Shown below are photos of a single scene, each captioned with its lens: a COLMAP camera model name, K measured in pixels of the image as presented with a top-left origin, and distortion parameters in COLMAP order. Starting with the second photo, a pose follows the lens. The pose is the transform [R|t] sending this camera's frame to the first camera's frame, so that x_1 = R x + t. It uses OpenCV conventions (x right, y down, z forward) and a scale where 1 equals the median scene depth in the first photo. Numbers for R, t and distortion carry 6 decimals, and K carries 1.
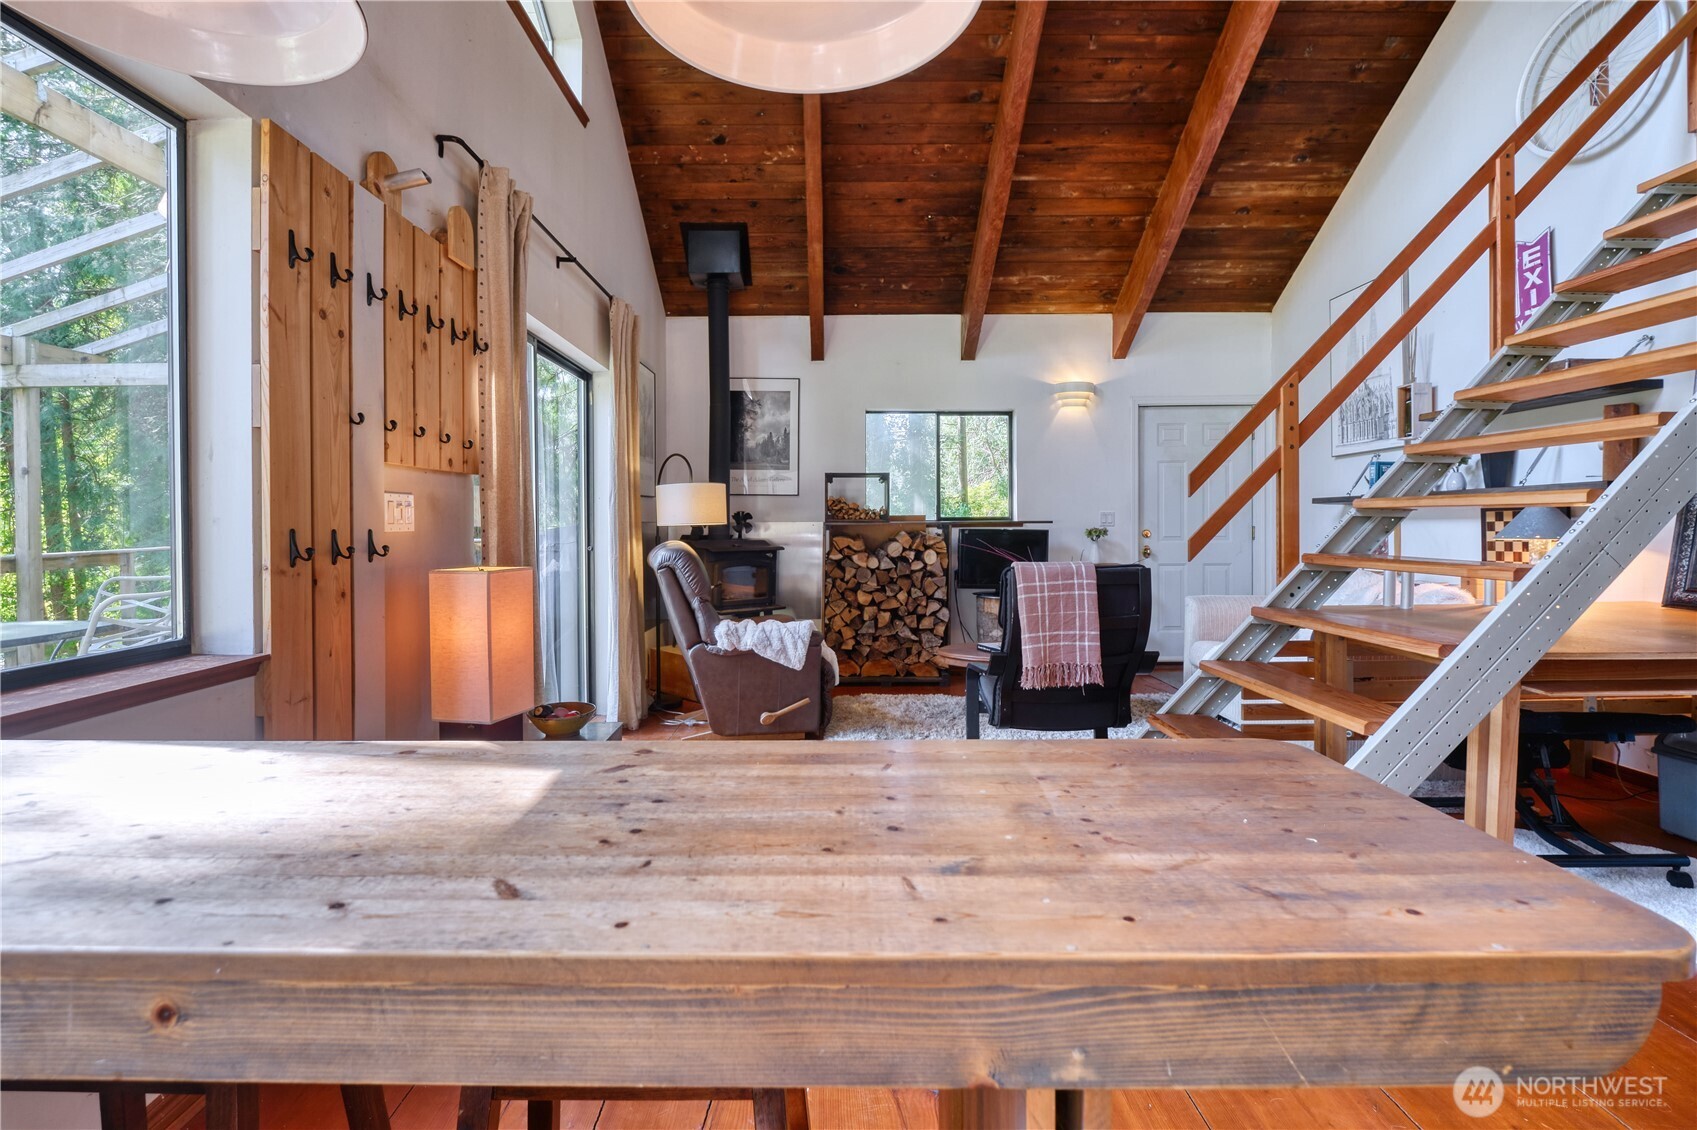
lens RADIAL K [[793.0, 0, 797.3], [0, 793.0, 526.8], [0, 0, 1]] dist [-0.003535, -0.000350]
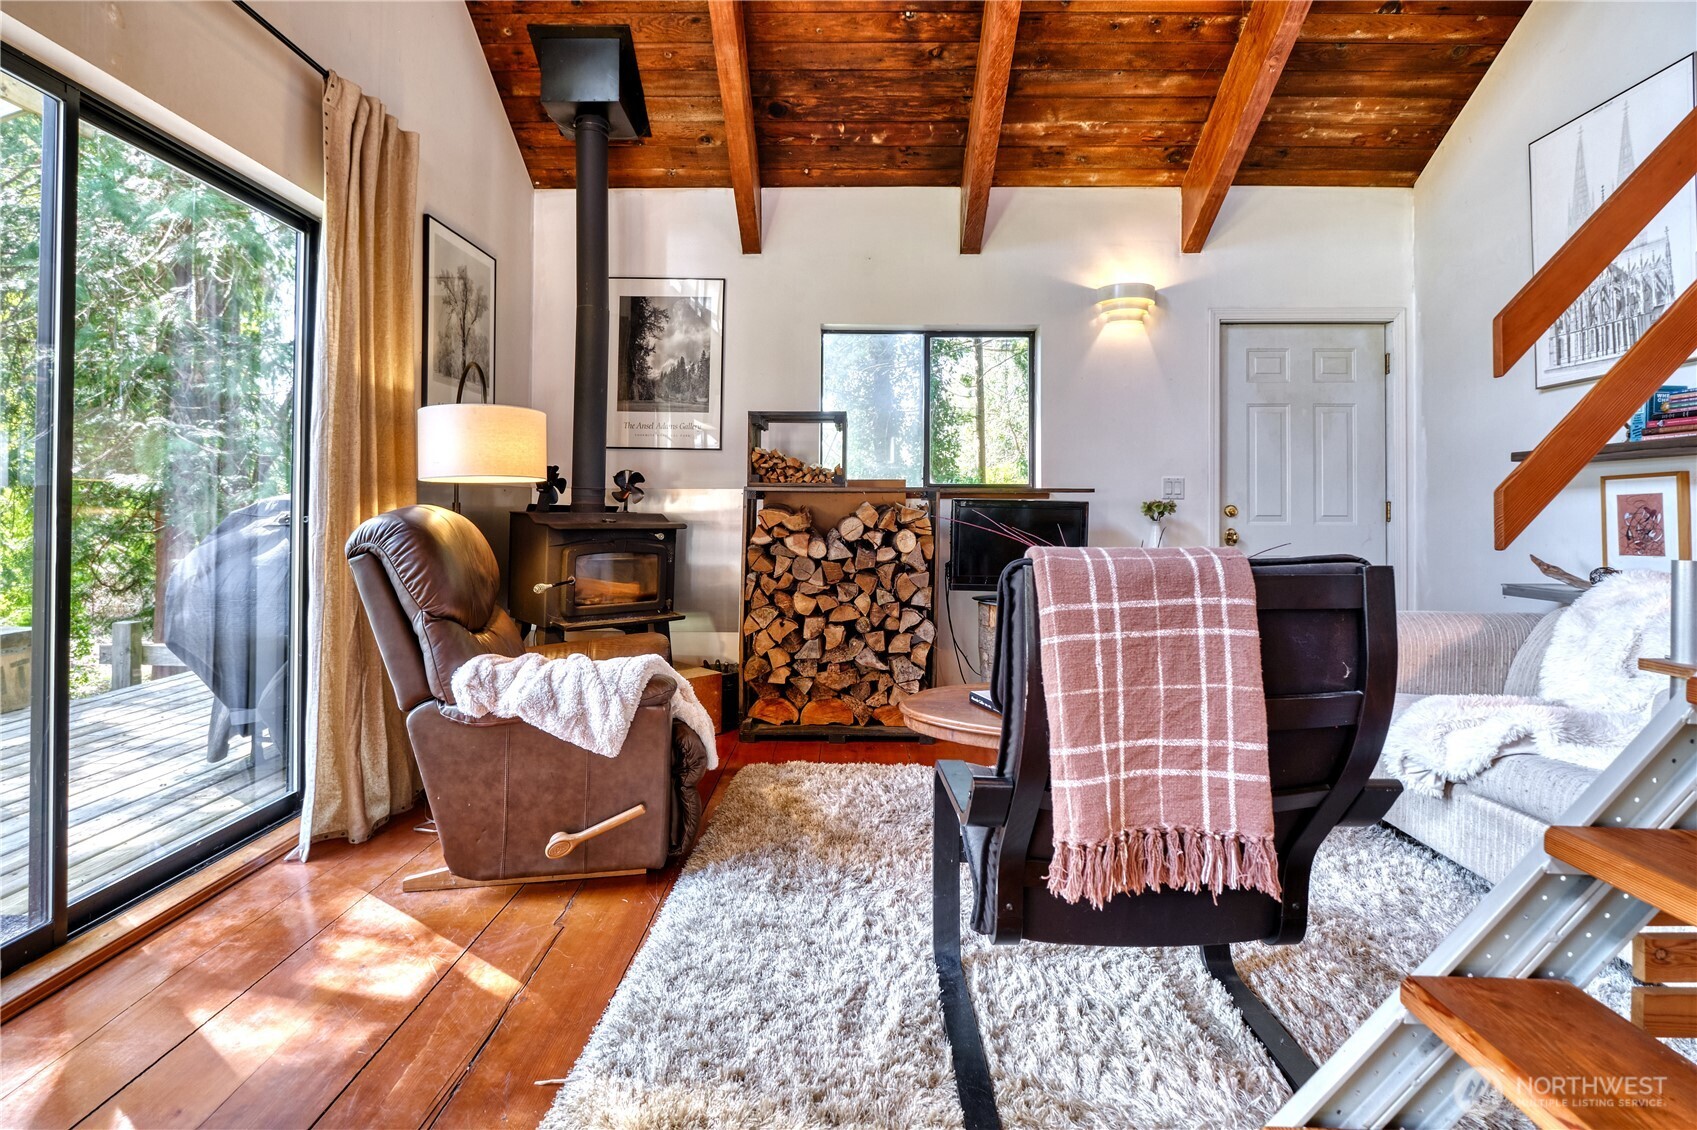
lens RADIAL K [[794.2, 0, 828.2], [0, 794.2, 500.9], [0, 0, 1]] dist [-0.015832, -0.000284]
pose [[0.999908, 0.010832, 0.008190, 0.098546], [-0.010685, 0.999785, -0.017780, 0.017265], [-0.008381, 0.017691, 0.999808, 0.354676]]
